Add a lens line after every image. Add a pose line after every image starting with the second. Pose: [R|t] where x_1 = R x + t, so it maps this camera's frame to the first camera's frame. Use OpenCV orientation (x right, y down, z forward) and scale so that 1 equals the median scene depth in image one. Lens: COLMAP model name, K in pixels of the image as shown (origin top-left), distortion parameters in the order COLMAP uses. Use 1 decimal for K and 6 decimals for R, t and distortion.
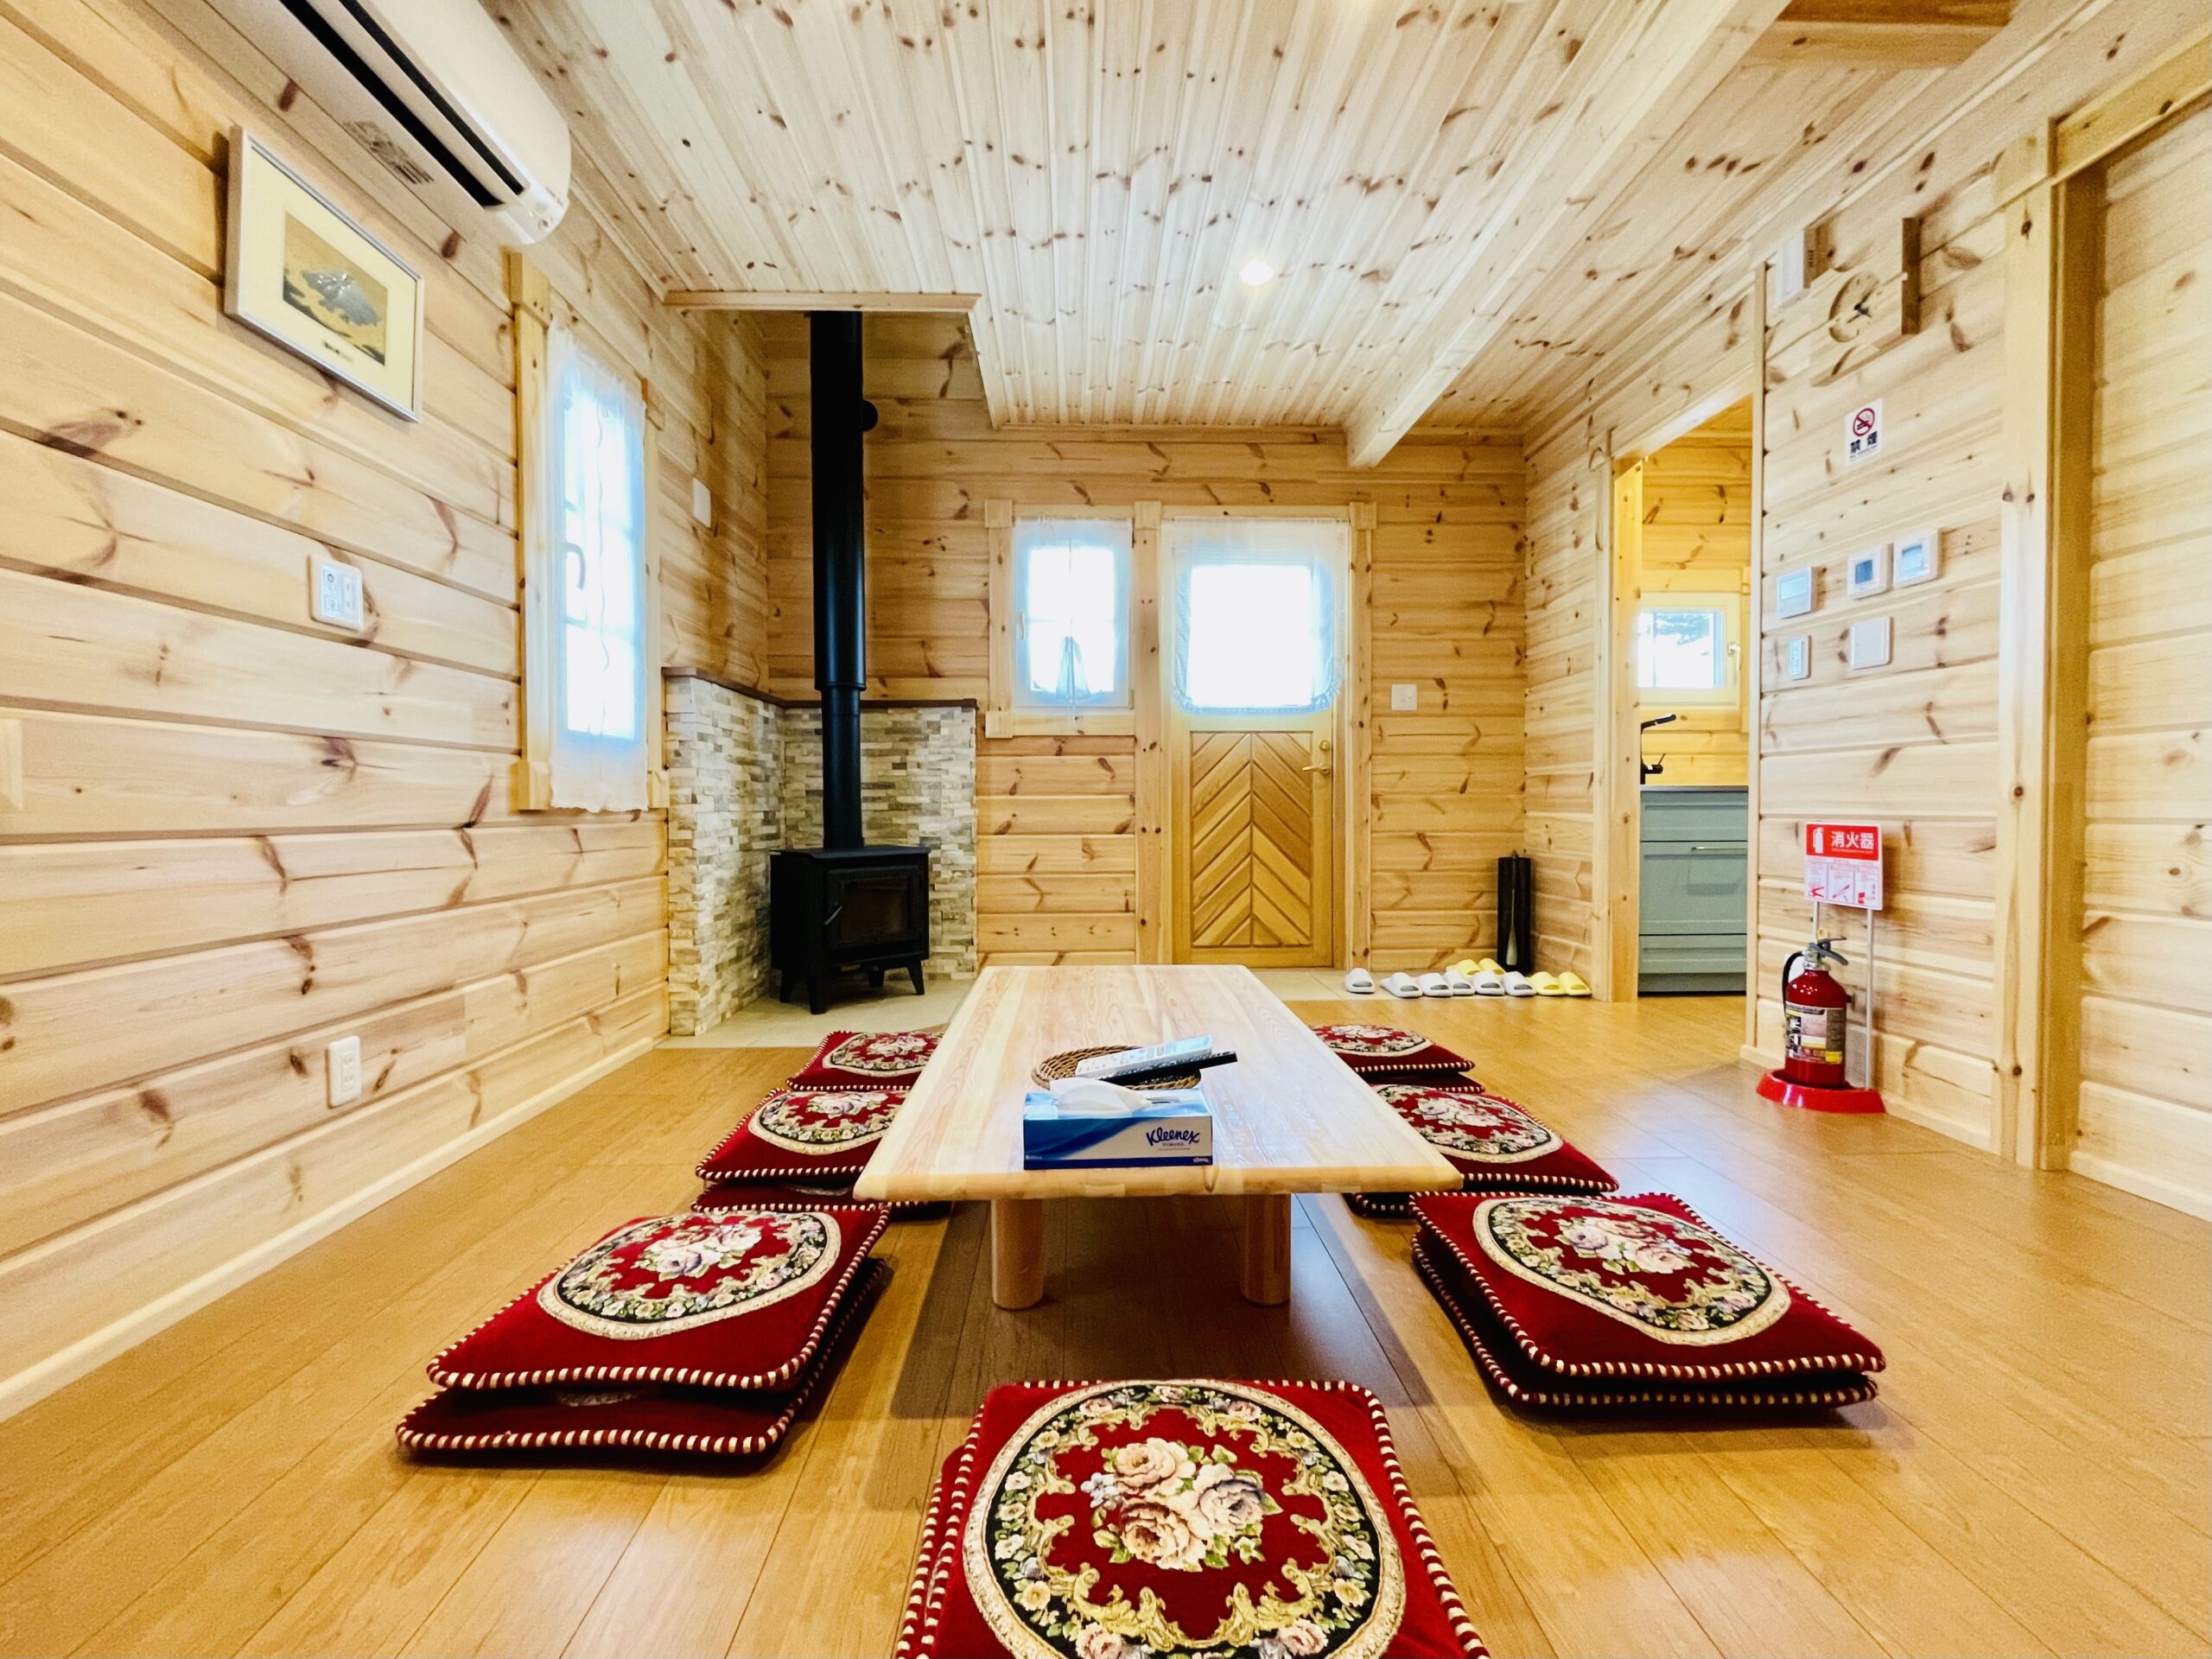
lens RADIAL K [[893.4, 0, 1077.6], [0, 893.4, 825.7], [0, 0, 1]] dist [-0.002601, 0.000071]
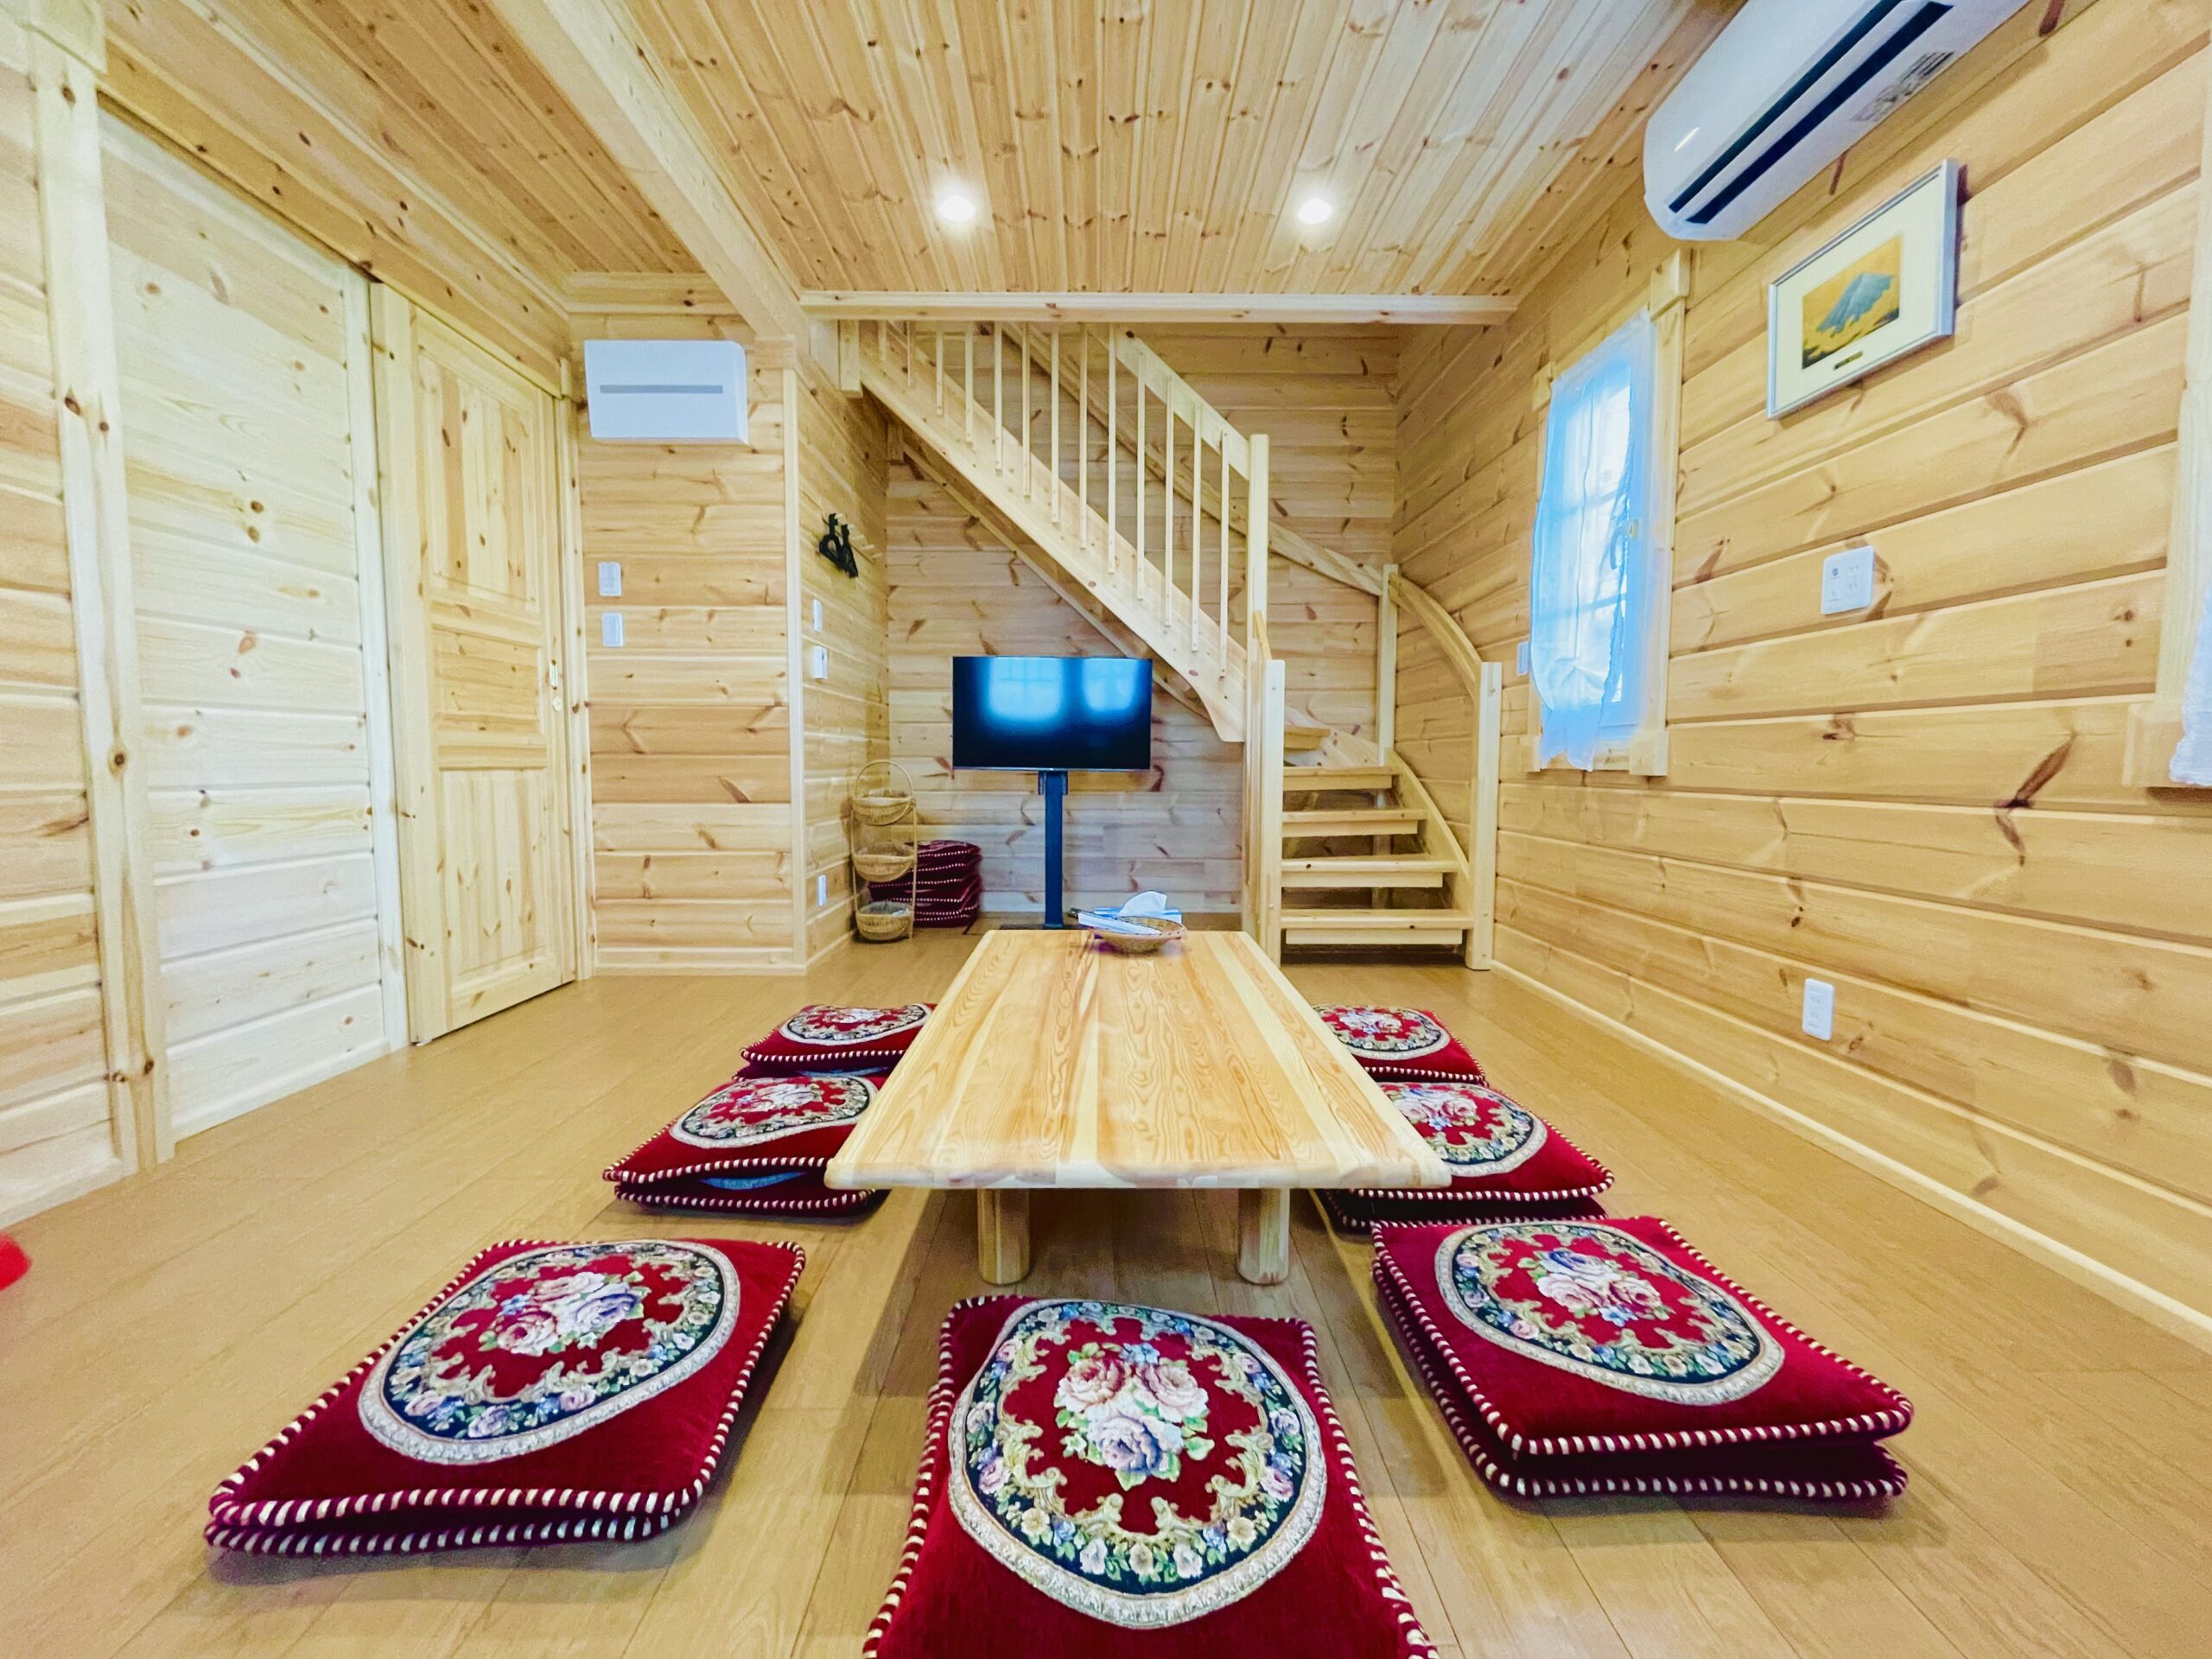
lens RADIAL K [[893.4, 0, 1105.2], [0, 893.4, 824.0], [0, 0, 1]] dist [-0.002601, 0.000071]
pose [[-0.999990, -0.000171, -0.004394, 0.061536], [-0.000562, 0.996014, 0.089192, -0.041904], [0.004362, 0.089194, -0.996005, 1.487469]]
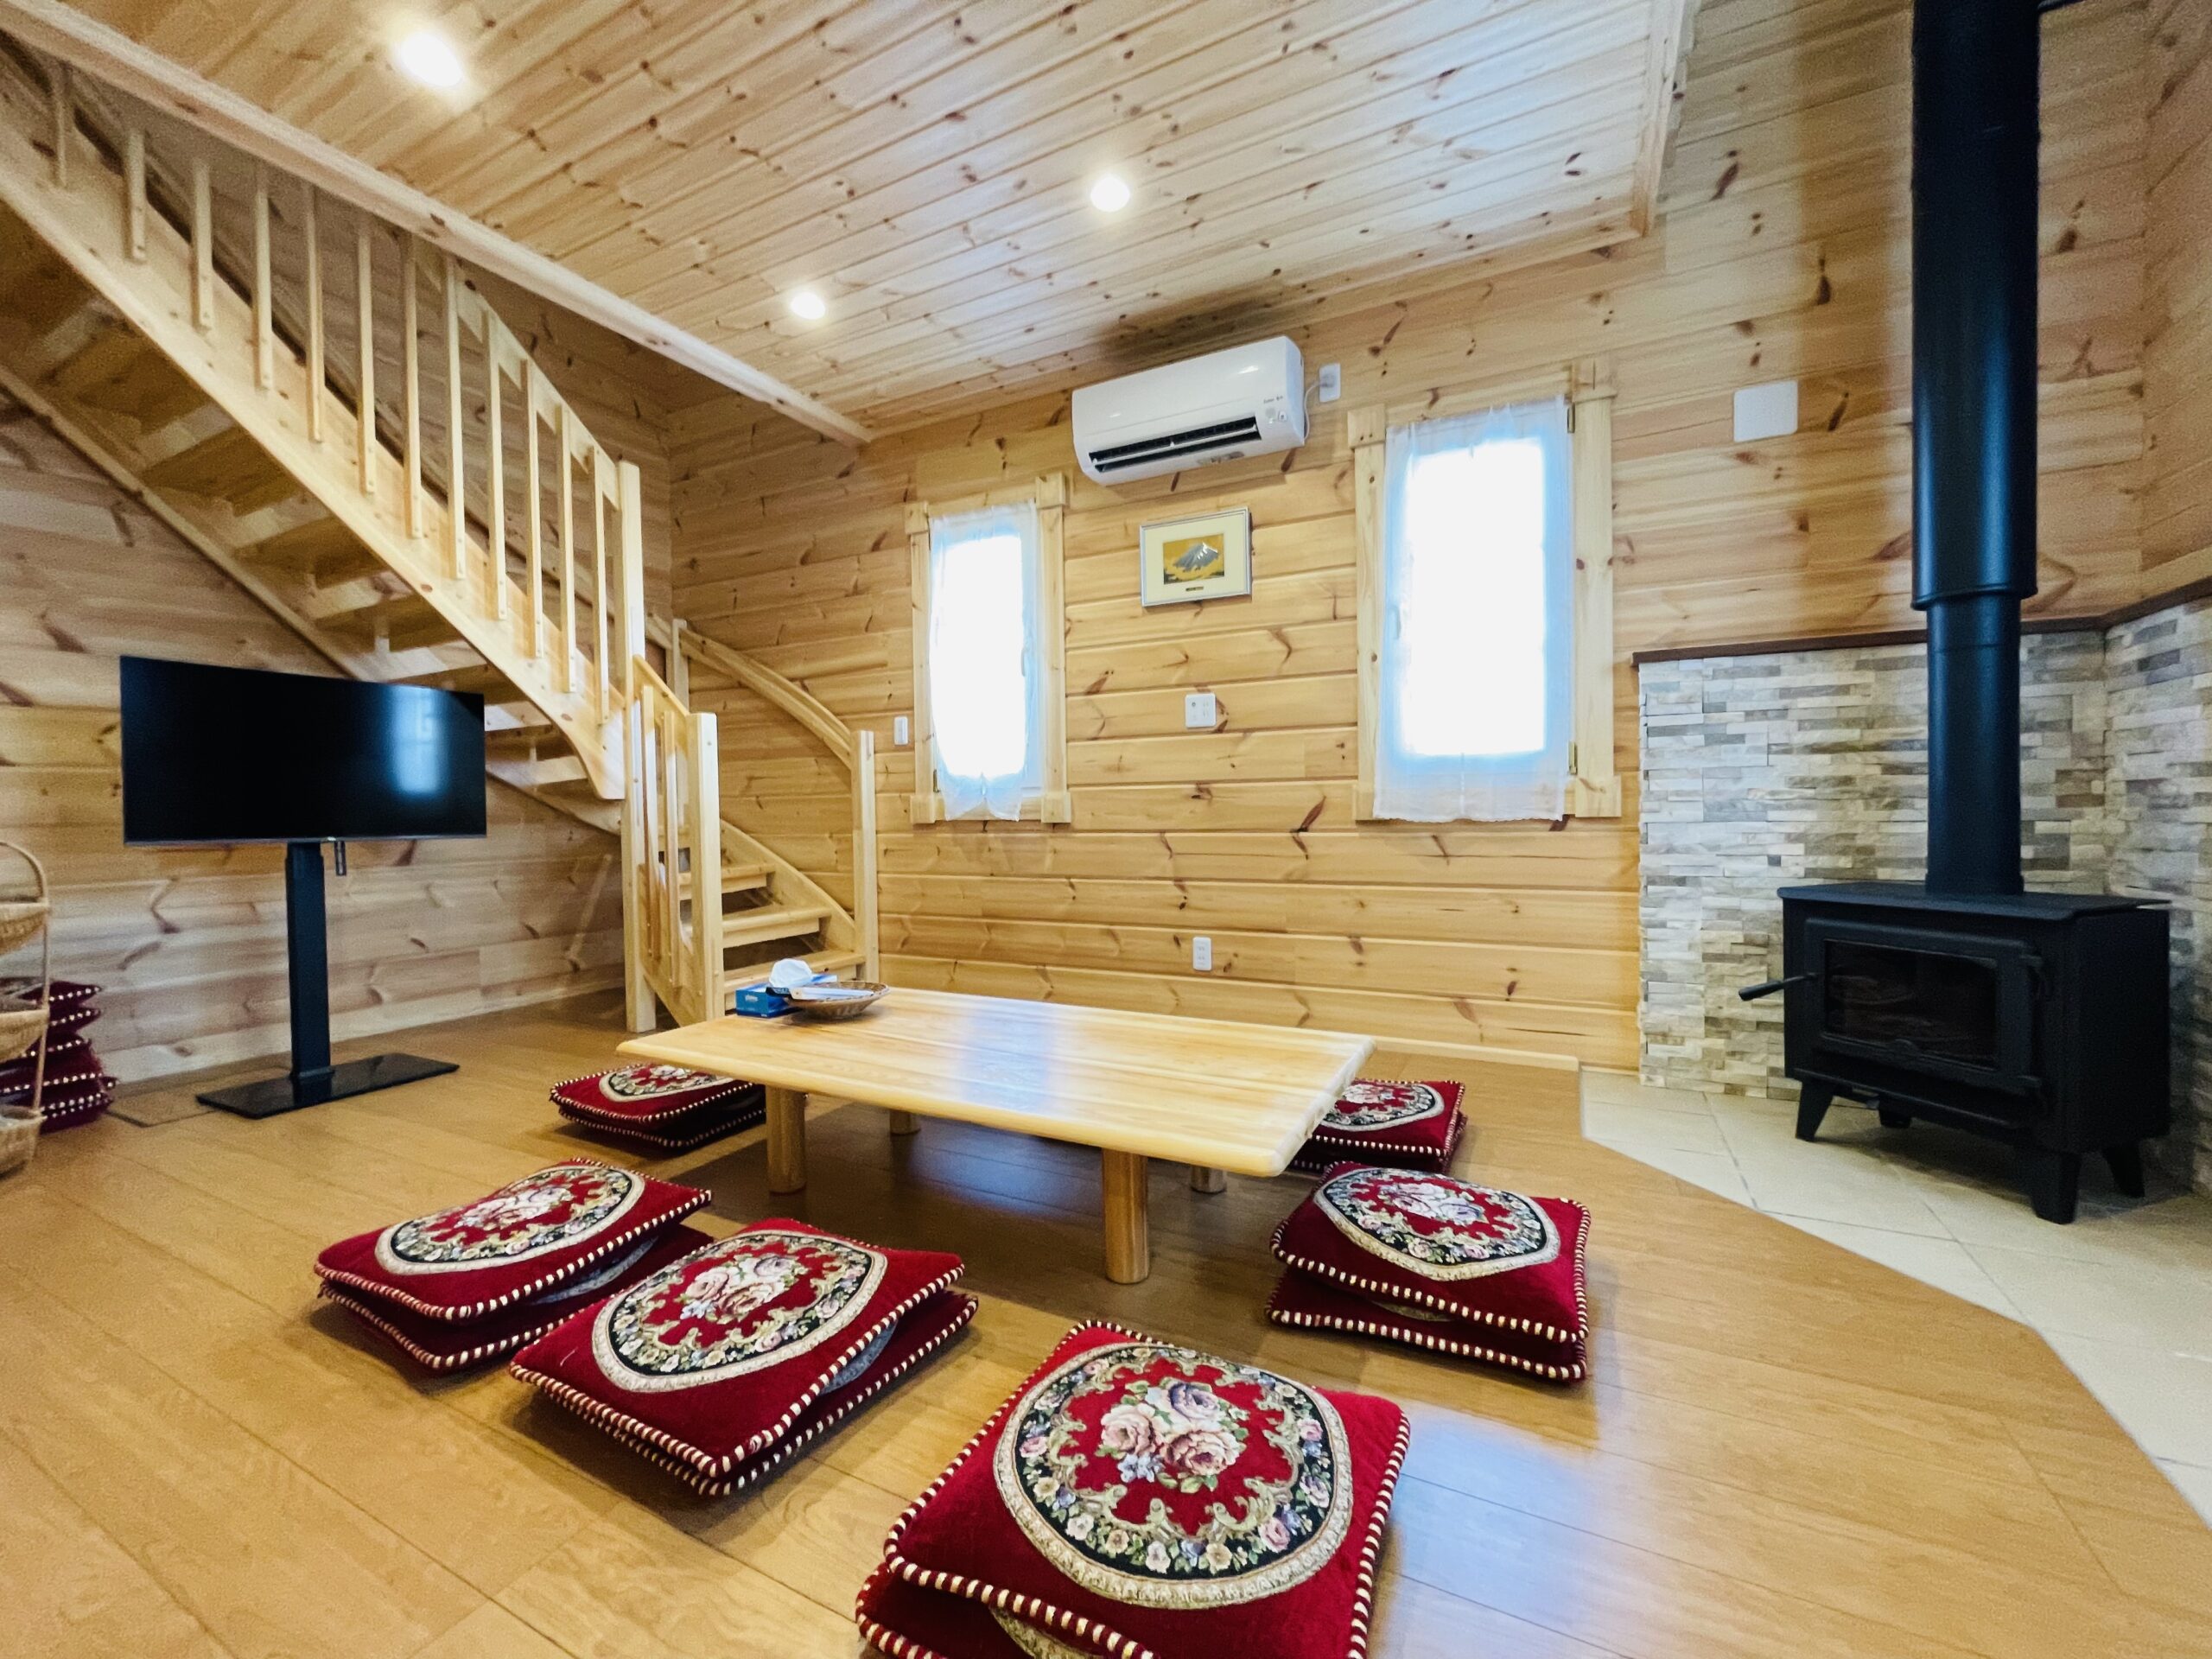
lens RADIAL K [[893.4, 0, 1105.9], [0, 893.4, 822.6], [0, 0, 1]] dist [-0.002601, 0.000071]
pose [[-0.463896, 0.024986, -0.885537, 0.711480], [-0.000351, 0.999597, 0.028388, -0.048473], [0.885889, 0.013480, -0.463700, 1.215589]]
